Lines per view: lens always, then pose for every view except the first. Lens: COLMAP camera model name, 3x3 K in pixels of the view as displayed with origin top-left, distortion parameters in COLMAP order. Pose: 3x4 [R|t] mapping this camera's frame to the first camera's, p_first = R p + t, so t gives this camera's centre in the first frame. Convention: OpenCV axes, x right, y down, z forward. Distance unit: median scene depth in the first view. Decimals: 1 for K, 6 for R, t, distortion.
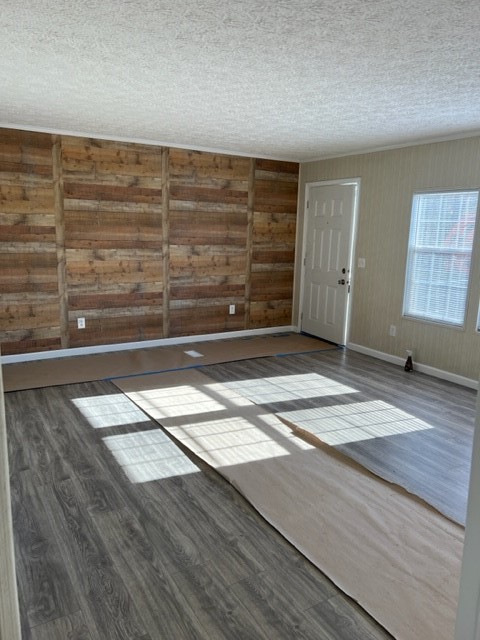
lens RADIAL K [[479.2, 0, 244.4], [0, 479.2, 316.3], [0, 0, 1]] dist [0.050231, -0.058458]
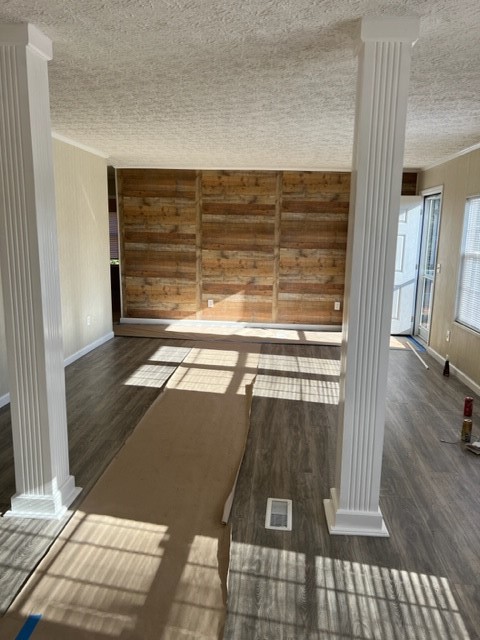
lens RADIAL K [[479.2, 0, 243.6], [0, 479.2, 317.8], [0, 0, 1]] dist [0.050231, -0.058458]
pose [[0.813688, 0.099865, -0.572659, 0.555934], [-0.107967, 0.993955, 0.019924, 0.018898], [0.571187, 0.045617, 0.819551, -0.078275]]
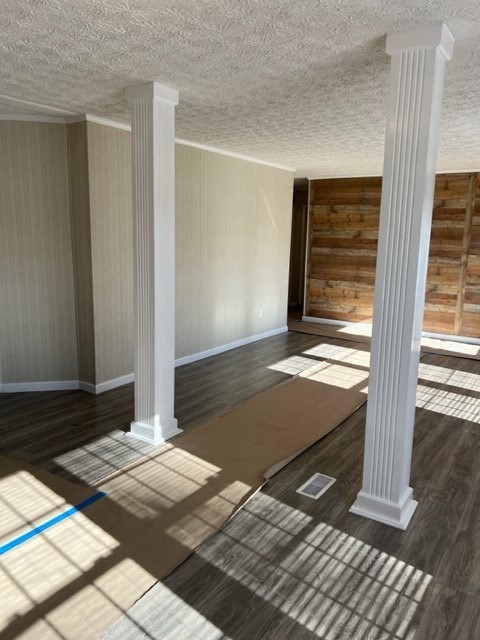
lens RADIAL K [[479.2, 0, 239.0], [0, 479.2, 317.5], [0, 0, 1]] dist [0.050231, -0.058458]
pose [[0.425959, 0.145668, -0.892939, 0.745364], [-0.178955, 0.981020, 0.074670, 0.012376], [0.886868, 0.127990, 0.443942, 0.011704]]
